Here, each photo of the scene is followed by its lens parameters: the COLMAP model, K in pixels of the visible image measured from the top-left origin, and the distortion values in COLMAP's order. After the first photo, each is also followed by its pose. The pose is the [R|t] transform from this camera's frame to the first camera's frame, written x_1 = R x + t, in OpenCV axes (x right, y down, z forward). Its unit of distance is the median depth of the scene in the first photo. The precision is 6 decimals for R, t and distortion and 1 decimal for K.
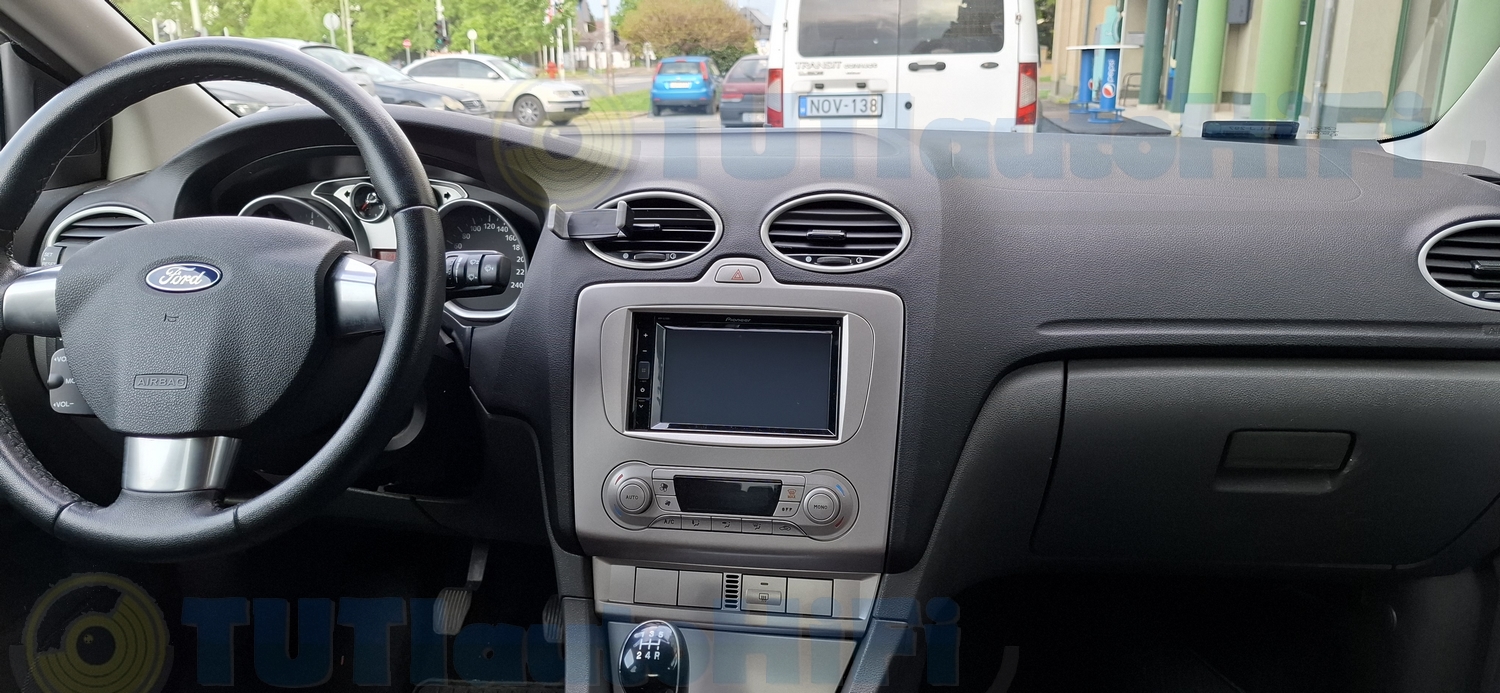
lens RADIAL K [[1038.5, 0, 765.2], [0, 1038.5, 352.0], [0, 0, 1]] dist [0.048503, -0.042244]
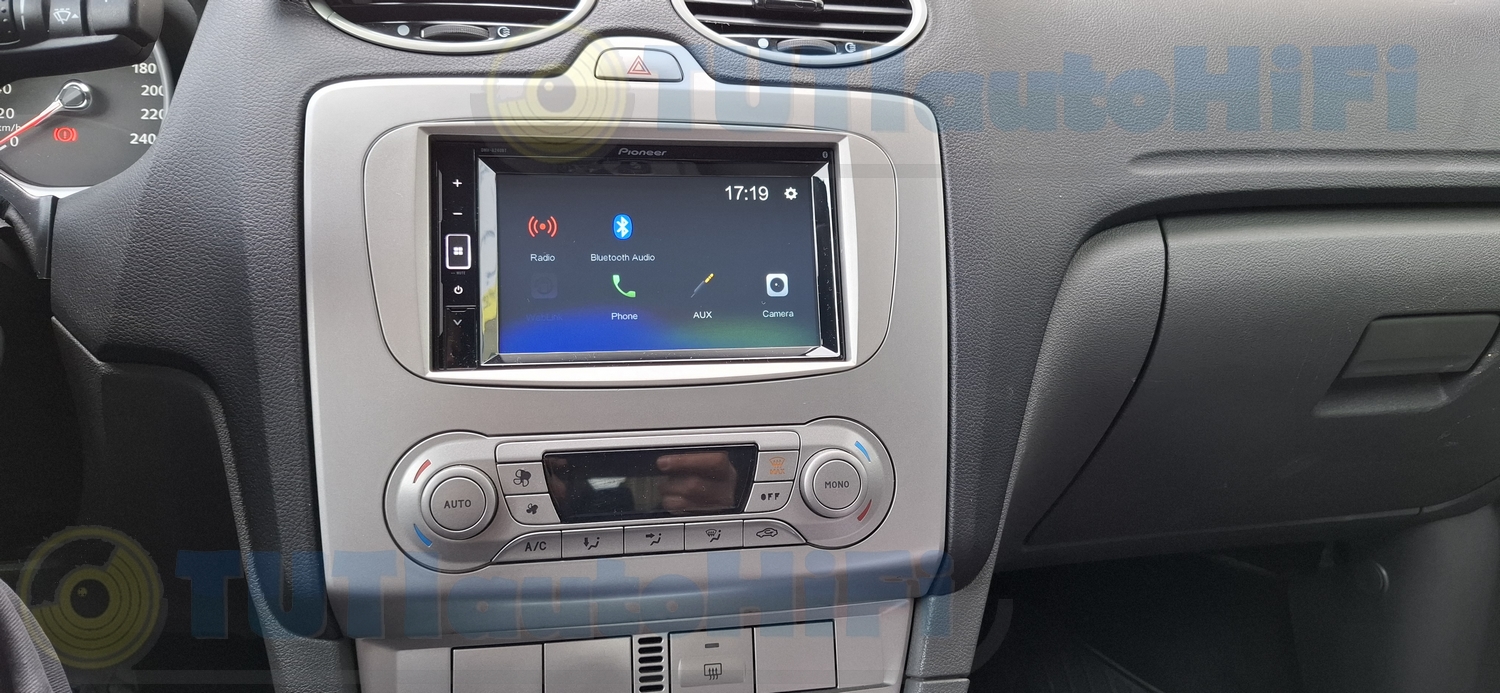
lens RADIAL K [[1038.5, 0, 764.3], [0, 1038.5, 334.3], [0, 0, 1]] dist [0.048503, -0.042244]
pose [[0.943699, -0.044261, 0.327832, -0.146393], [0.059203, 0.997606, -0.035735, 0.085211], [-0.325465, 0.053131, 0.944060, 0.484369]]
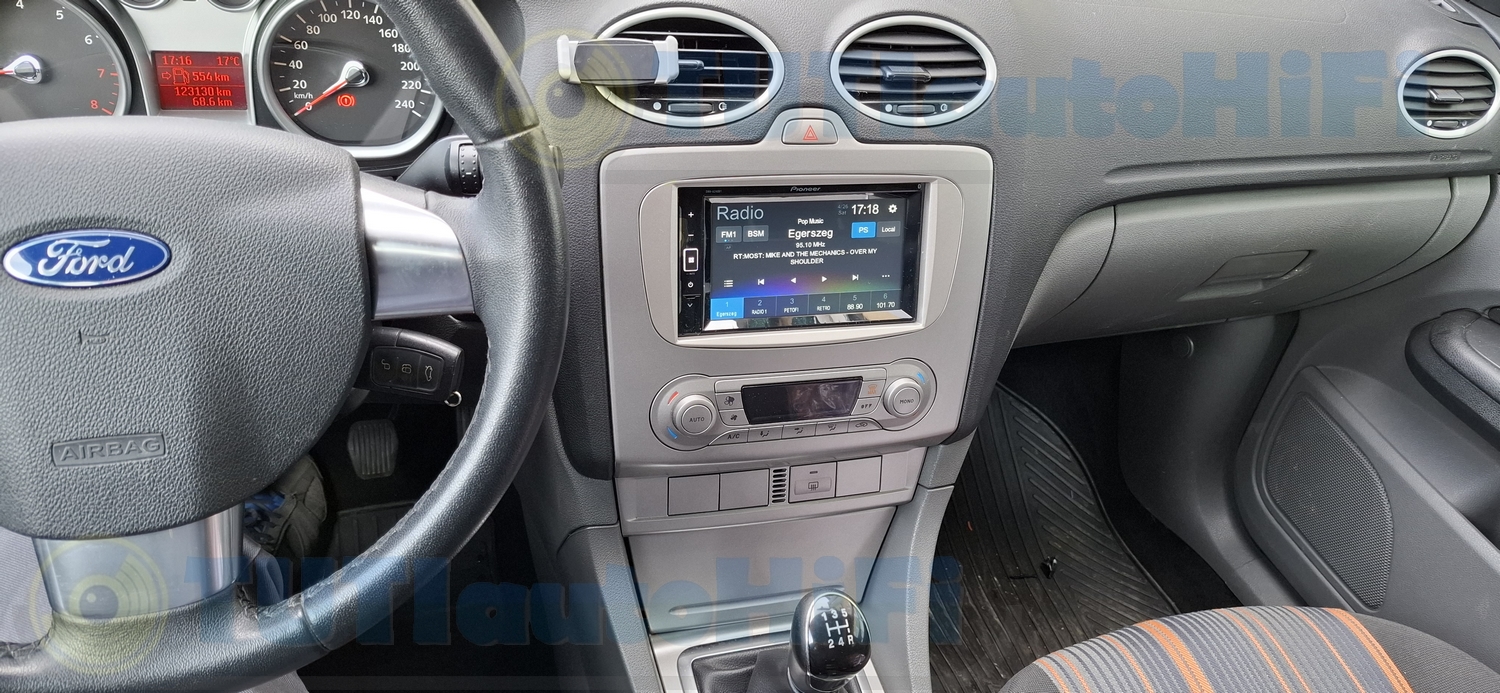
lens RADIAL K [[1038.5, 0, 761.2], [0, 1038.5, 351.8], [0, 0, 1]] dist [0.048503, -0.042244]
pose [[0.898414, -0.141632, 0.415684, -0.407461], [-0.022103, 0.930782, 0.364907, -0.205415], [-0.438594, -0.337025, 0.833097, 0.309871]]
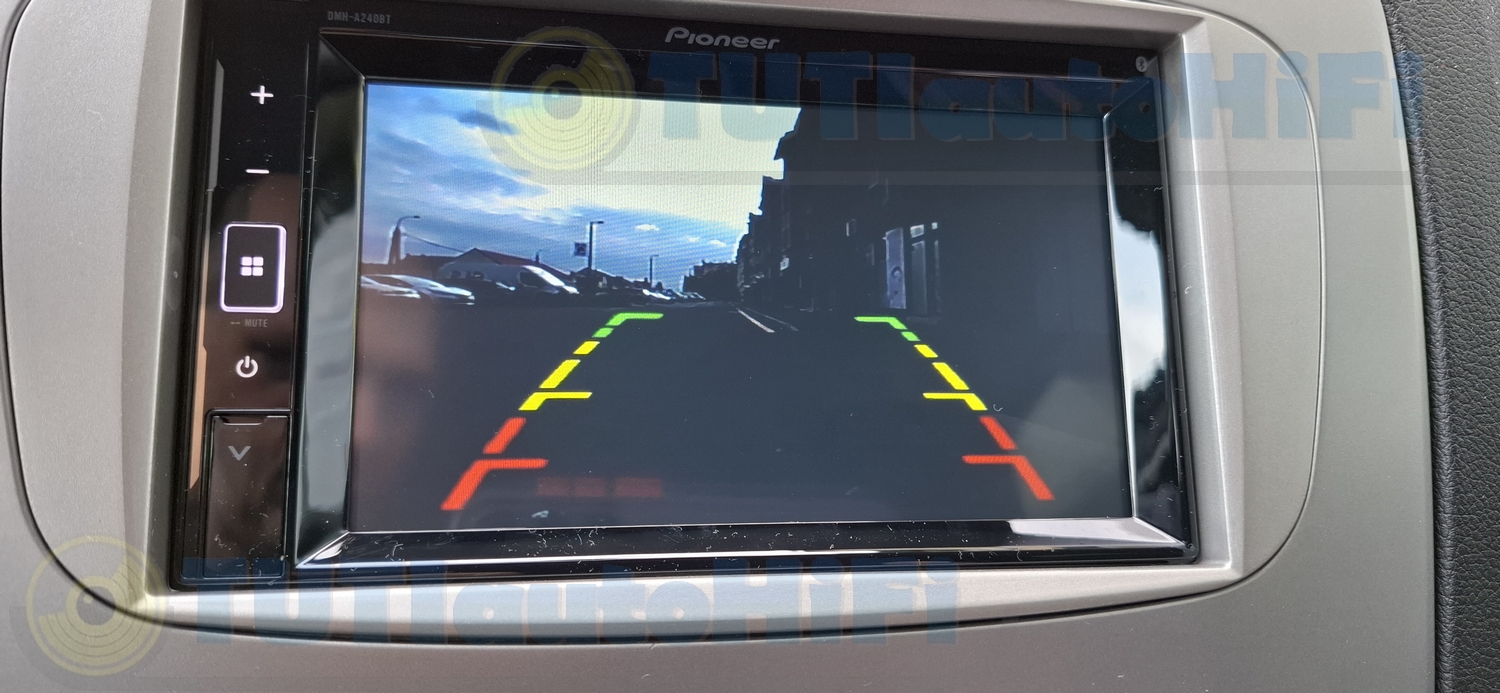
lens RADIAL K [[1038.5, 0, 745.5], [0, 1038.5, 360.0], [0, 0, 1]] dist [0.048503, -0.042244]
pose [[0.952677, -0.016183, 0.303554, -0.090338], [0.029315, 0.998819, -0.038755, 0.045893], [-0.302568, 0.045819, 0.952026, 0.794787]]
